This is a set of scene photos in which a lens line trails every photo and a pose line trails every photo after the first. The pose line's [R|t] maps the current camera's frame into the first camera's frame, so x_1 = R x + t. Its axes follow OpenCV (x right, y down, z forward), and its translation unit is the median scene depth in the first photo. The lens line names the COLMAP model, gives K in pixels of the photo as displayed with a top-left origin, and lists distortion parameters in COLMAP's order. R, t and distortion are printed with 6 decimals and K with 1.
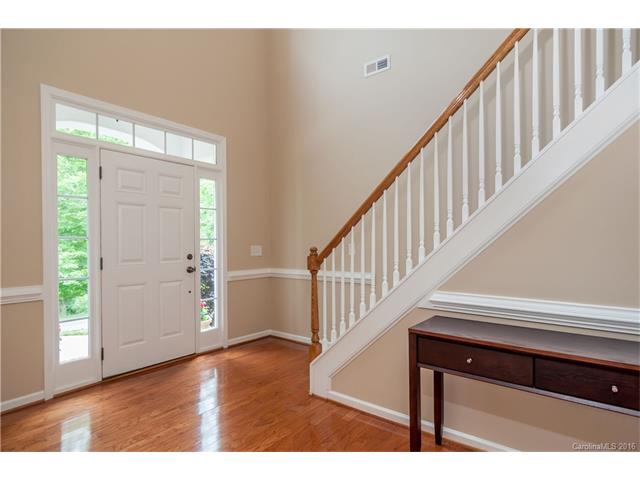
lens RADIAL K [[346.2, 0, 320.0], [0, 346.2, 240.0], [0, 0, 1]] dist [0.002011, -0.000296]
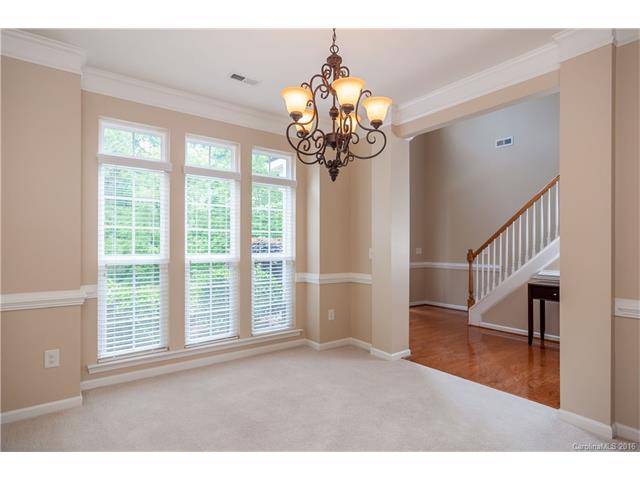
lens RADIAL K [[346.2, 0, 320.0], [0, 346.2, 240.0], [0, 0, 1]] dist [0.002011, -0.000296]
pose [[0.966340, 0.011062, -0.257032, -0.336539], [-0.014925, 0.999803, -0.013082, 0.008190], [0.256837, 0.016478, 0.966314, -1.086599]]
